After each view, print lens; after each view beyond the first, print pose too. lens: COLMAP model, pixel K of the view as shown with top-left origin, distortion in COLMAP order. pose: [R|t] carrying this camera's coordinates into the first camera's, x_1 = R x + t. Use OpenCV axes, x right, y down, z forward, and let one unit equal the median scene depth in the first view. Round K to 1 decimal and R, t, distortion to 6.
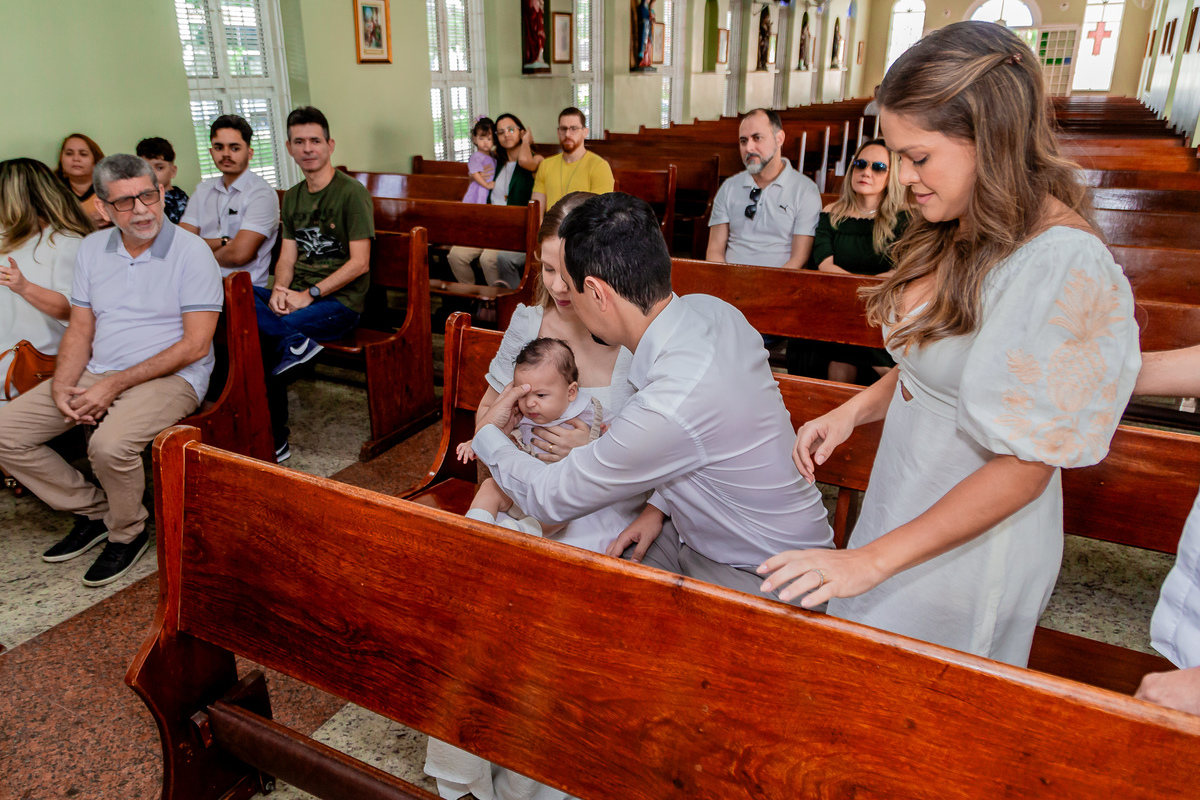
lens RADIAL K [[921.3, 0, 600.0], [0, 921.3, 400.0], [0, 0, 1]] dist [0.019396, 0.000618]
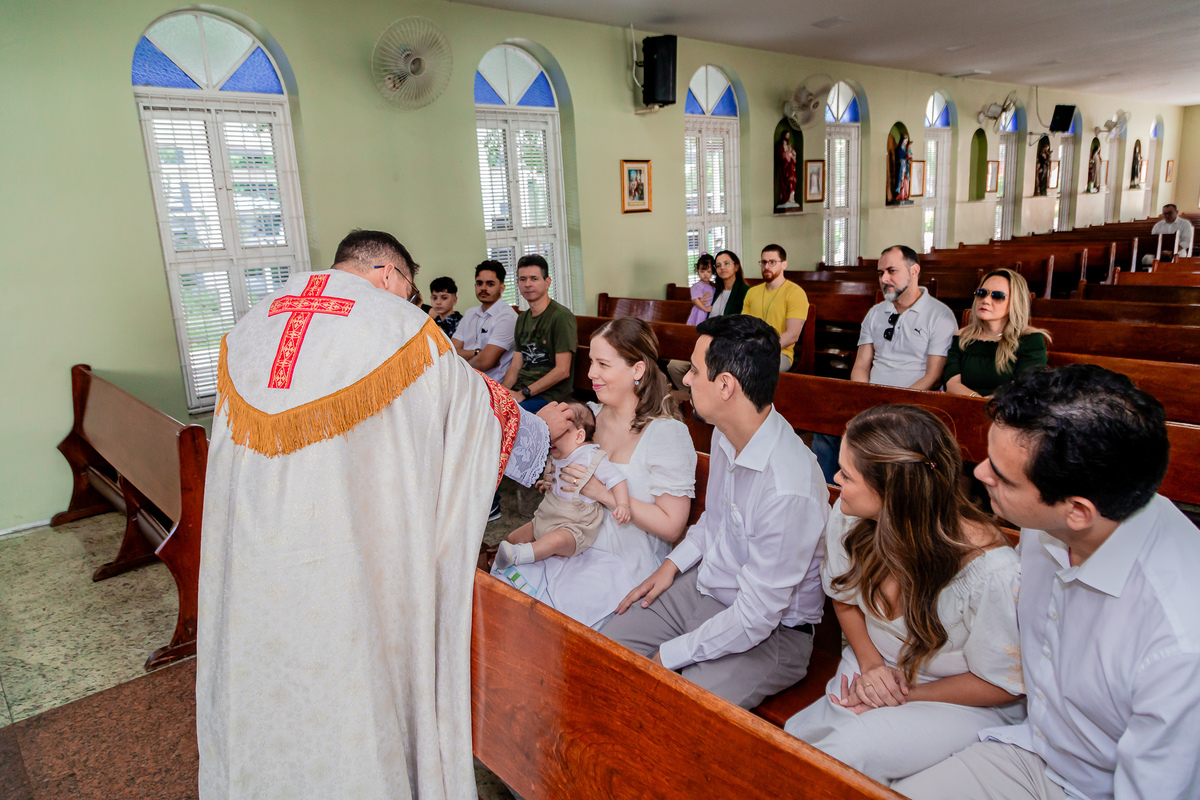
lens RADIAL K [[830.3, 0, 623.0], [0, 830.3, 402.0], [0, 0, 1]] dist [0.035824, 0.000840]
pose [[0.943045, 0.037500, -0.330545, 0.193812], [-0.073230, 0.992654, -0.096311, 0.001158], [0.324506, 0.115031, 0.938863, -0.055889]]
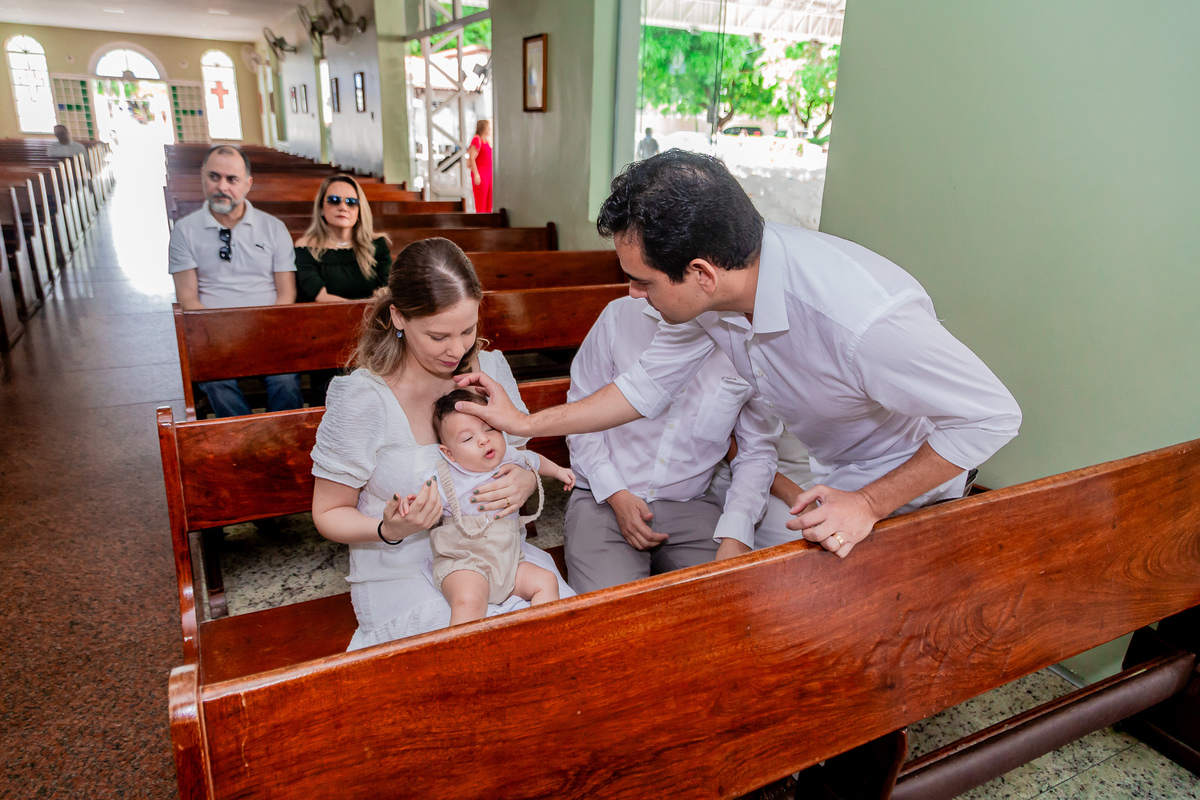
lens RADIAL K [[800.4, 0, 599.4], [0, 800.4, 375.3], [0, 0, 1]] dist [0.005760, 0.001038]
pose [[0.542818, -0.213221, 0.812334, -0.323726], [0.242253, 0.965875, 0.091644, -0.063732], [-0.804153, 0.147044, 0.575948, 0.226559]]
